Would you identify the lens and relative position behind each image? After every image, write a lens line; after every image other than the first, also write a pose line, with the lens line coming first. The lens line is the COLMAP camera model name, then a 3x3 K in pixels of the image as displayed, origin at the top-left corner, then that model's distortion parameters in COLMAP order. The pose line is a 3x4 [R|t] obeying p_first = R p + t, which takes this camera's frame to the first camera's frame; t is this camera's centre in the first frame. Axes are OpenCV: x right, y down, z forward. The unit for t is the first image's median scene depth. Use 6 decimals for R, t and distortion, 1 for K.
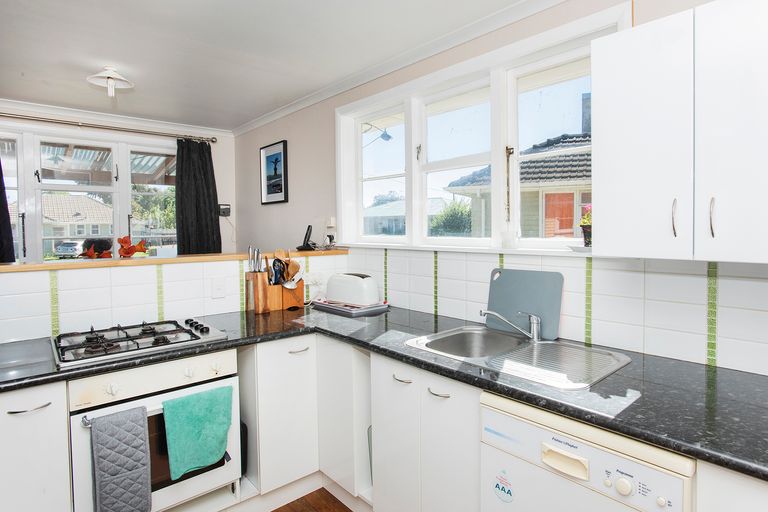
lens RADIAL K [[419.5, 0, 347.6], [0, 419.5, 255.9], [0, 0, 1]] dist [0.000430, 0.000312]
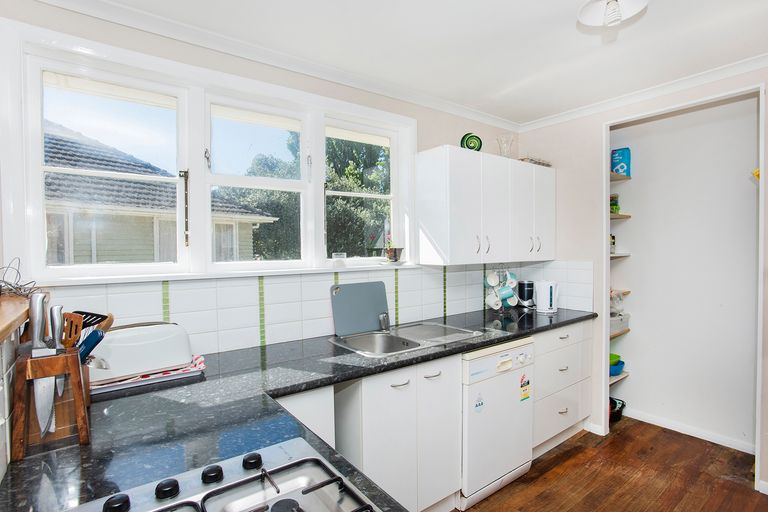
lens RADIAL K [[419.5, 0, 347.6], [0, 419.5, 255.9], [0, 0, 1]] dist [0.000430, 0.000312]
pose [[0.046360, -0.012231, 0.998850, -0.866831], [0.077584, 0.996949, 0.008607, -0.061506], [-0.995907, 0.077095, 0.047168, 0.915556]]
